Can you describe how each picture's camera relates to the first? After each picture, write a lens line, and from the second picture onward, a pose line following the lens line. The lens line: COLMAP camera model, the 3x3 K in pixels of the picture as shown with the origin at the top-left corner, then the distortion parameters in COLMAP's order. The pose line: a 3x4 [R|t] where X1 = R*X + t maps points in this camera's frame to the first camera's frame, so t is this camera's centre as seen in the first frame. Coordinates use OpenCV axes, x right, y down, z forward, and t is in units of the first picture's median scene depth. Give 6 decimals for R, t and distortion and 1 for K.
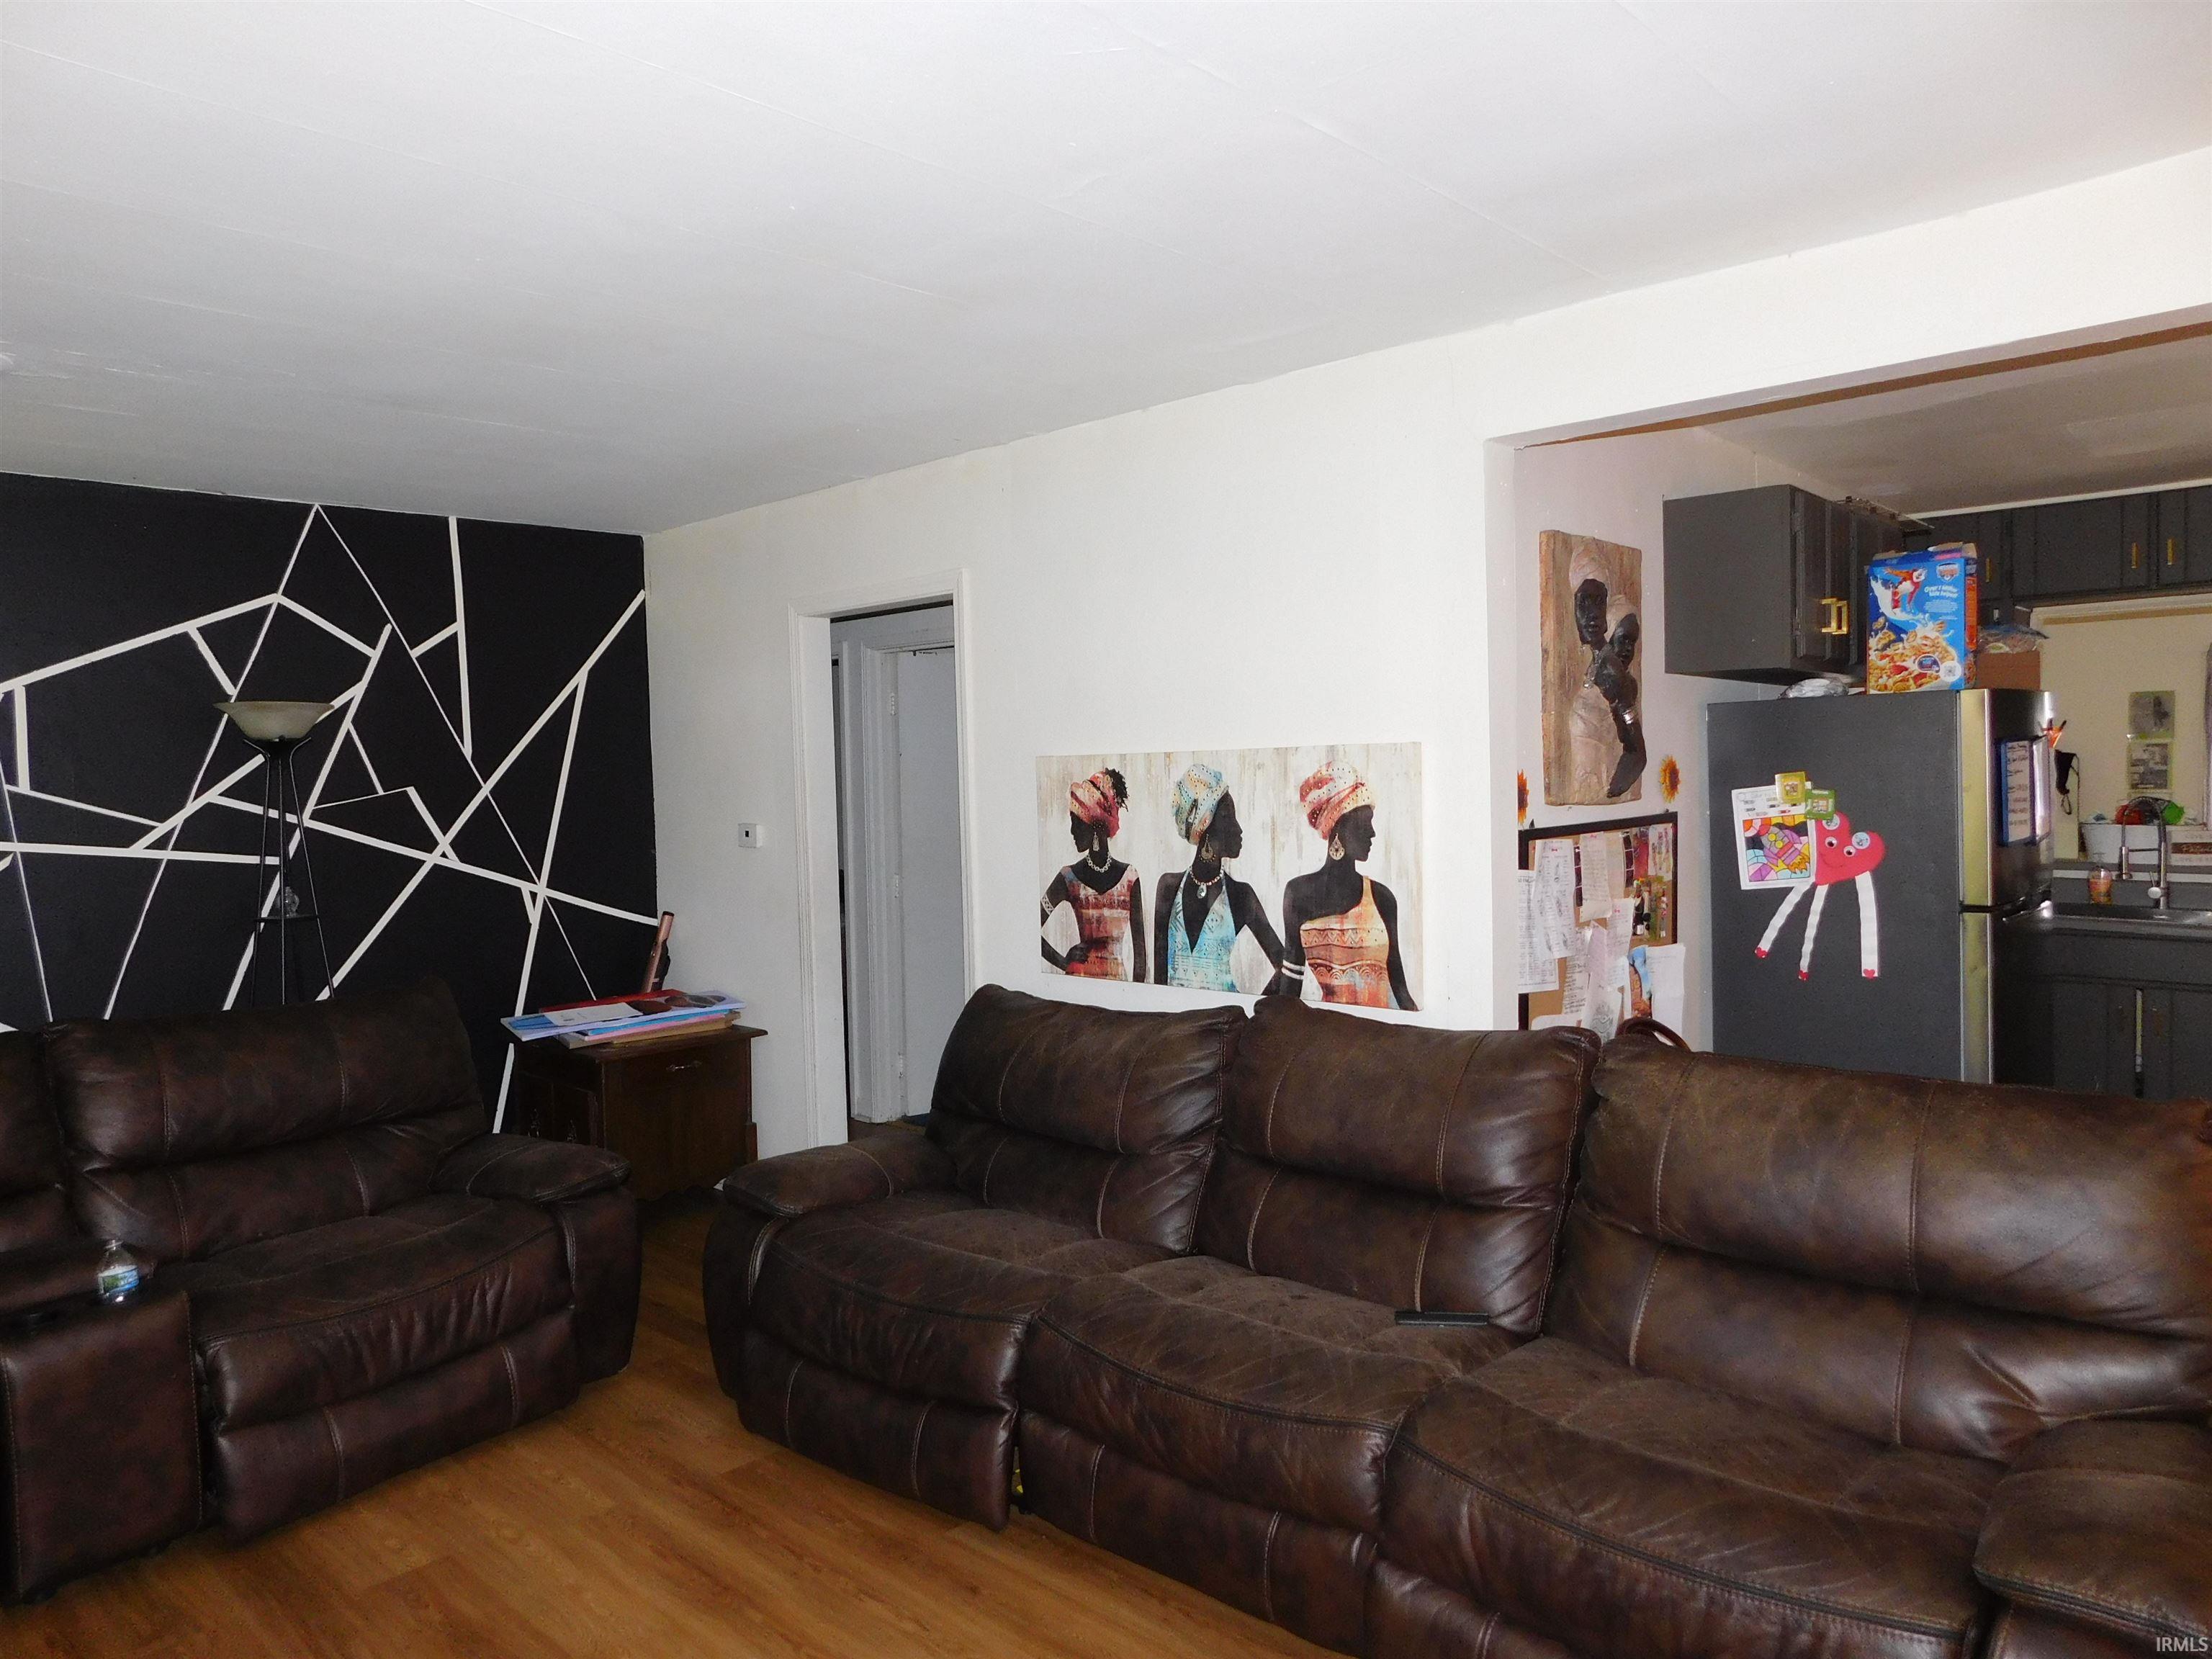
lens RADIAL K [[1496.7, 0, 1106.0], [0, 1496.7, 829.5], [0, 0, 1]] dist [-0.008161, -0.002637]
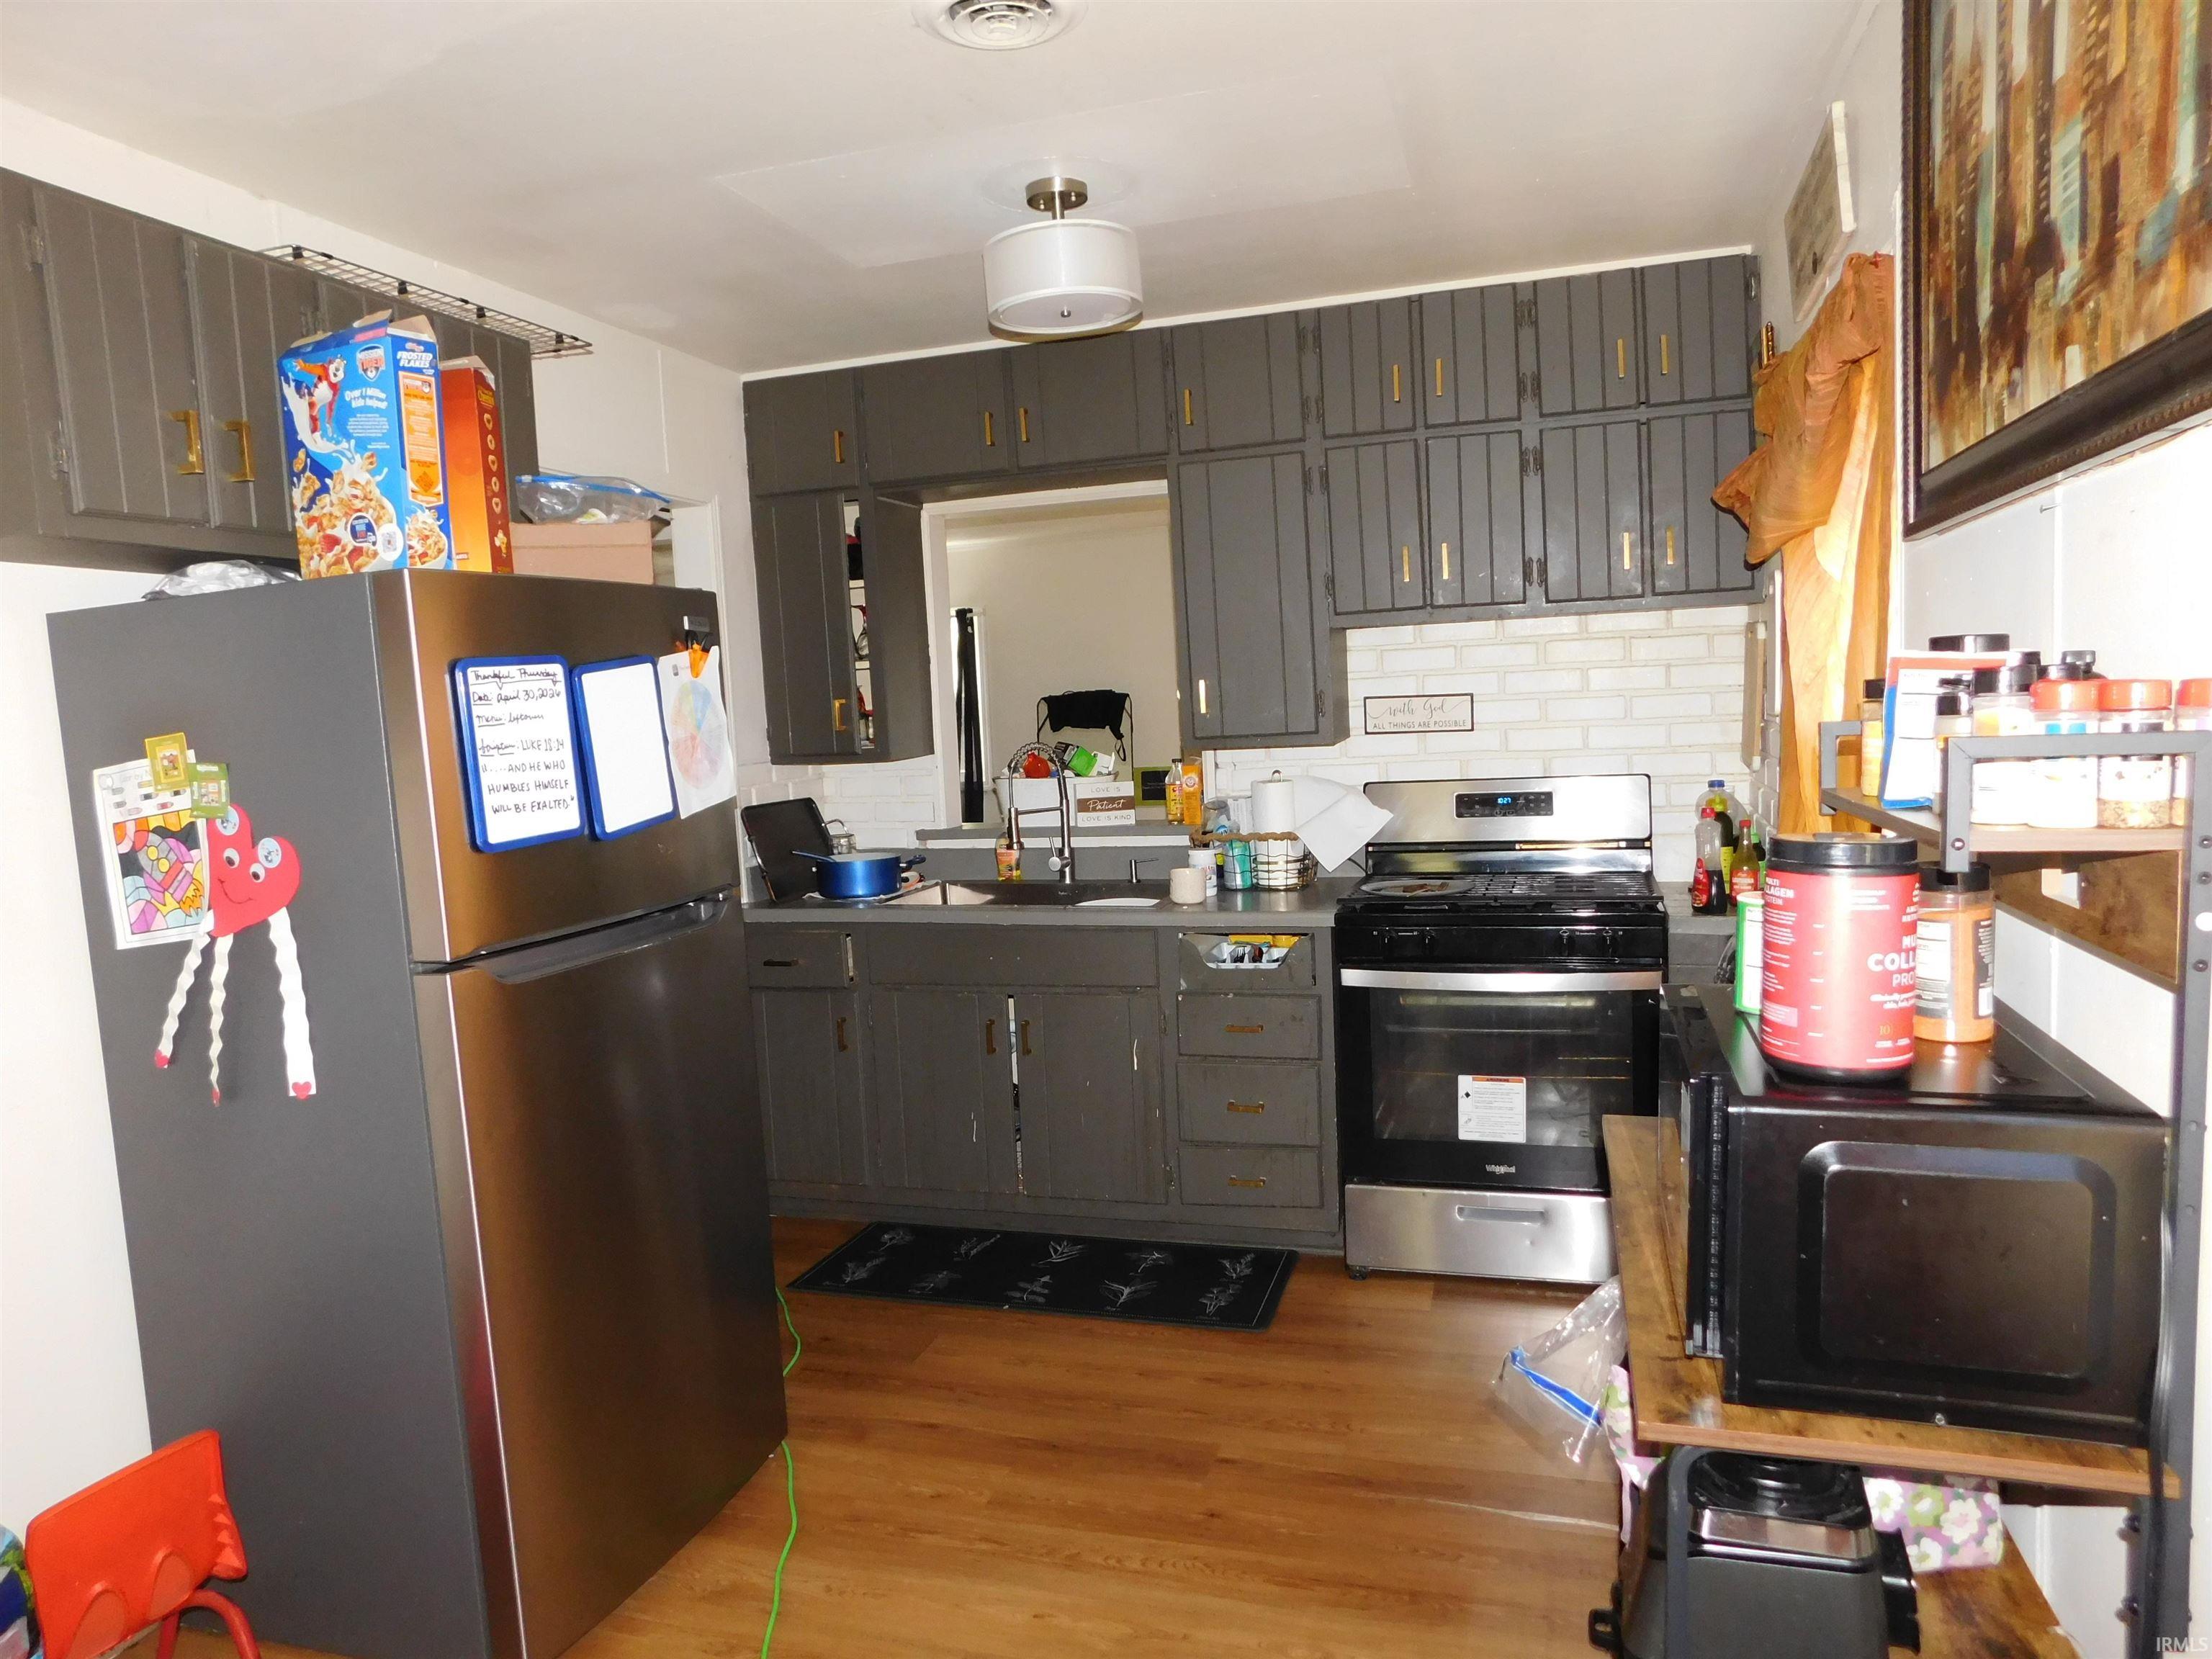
lens RADIAL K [[1446.1, 0, 1106.0], [0, 1446.1, 829.5], [0, 0, 1]] dist [-0.001158, -0.000123]
pose [[0.913402, -0.066059, 0.401663, 0.564774], [0.055844, 0.997750, 0.037103, -0.003643], [-0.403211, -0.011460, 0.915035, 0.380163]]
